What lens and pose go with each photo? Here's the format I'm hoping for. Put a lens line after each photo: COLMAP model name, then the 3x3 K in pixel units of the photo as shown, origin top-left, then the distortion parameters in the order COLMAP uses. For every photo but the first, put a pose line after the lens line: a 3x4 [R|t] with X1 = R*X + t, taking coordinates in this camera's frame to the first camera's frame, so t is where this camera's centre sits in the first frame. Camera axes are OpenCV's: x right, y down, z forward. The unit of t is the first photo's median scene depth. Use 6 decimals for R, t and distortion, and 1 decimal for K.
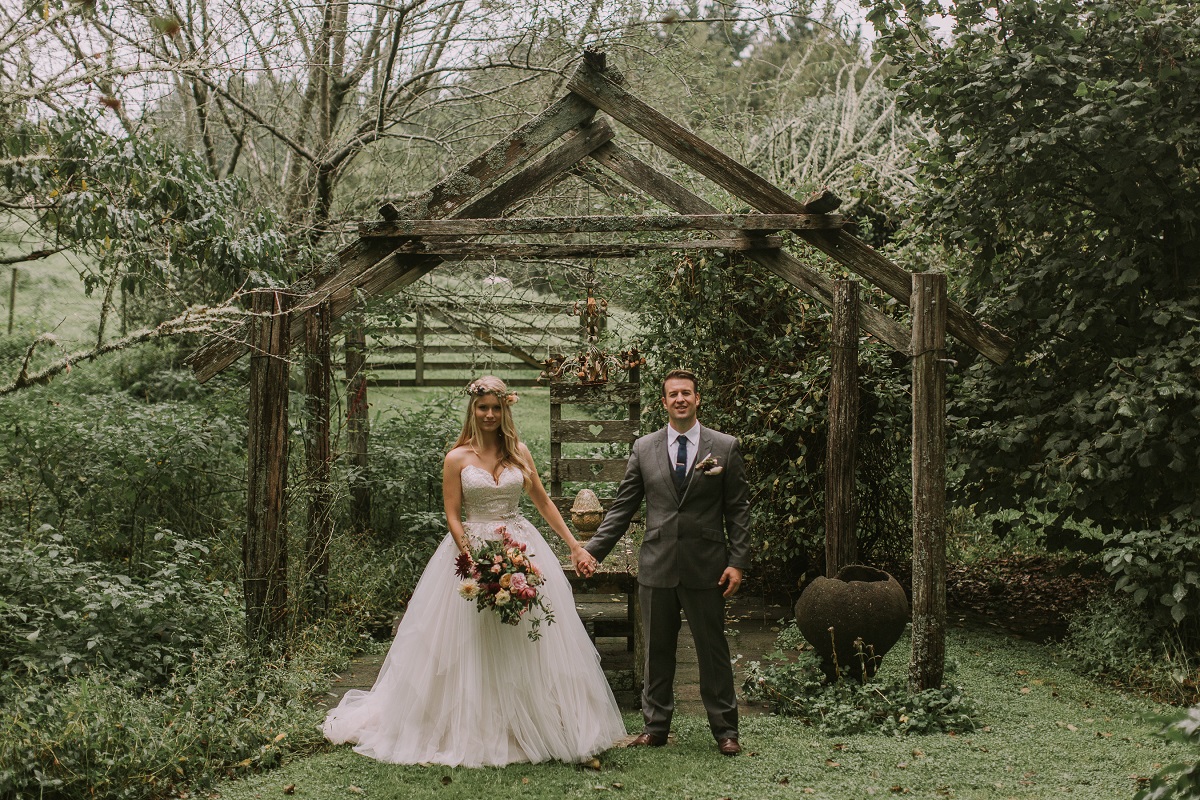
lens RADIAL K [[1735.5, 0, 599.9], [0, 1735.5, 392.3], [0, 0, 1]] dist [0.037315, -0.071668]
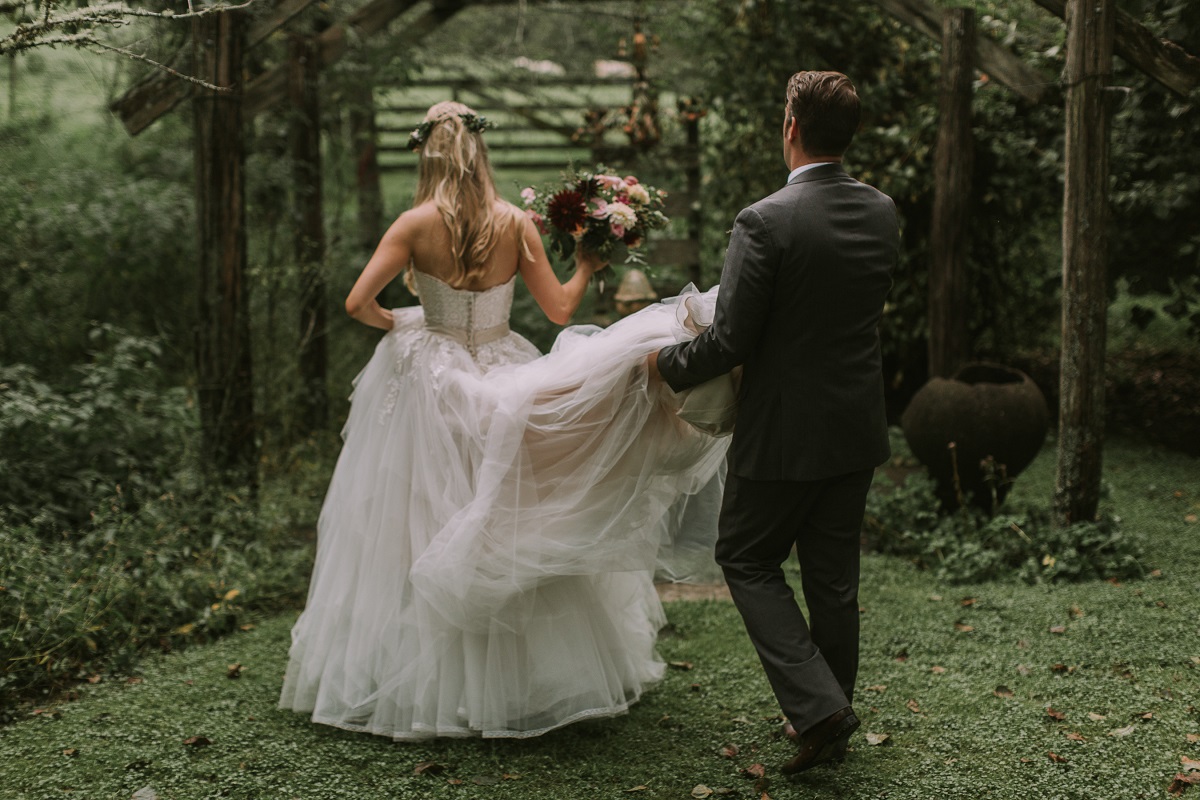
lens RADIAL K [[1735.5, 0, 599.9], [0, 1735.5, 392.3], [0, 0, 1]] dist [0.037315, -0.071668]
pose [[0.999454, -0.007537, -0.032157, 0.001627], [0.011216, 0.993209, 0.115805, 0.021536], [0.031066, -0.116102, 0.992751, 0.232644]]
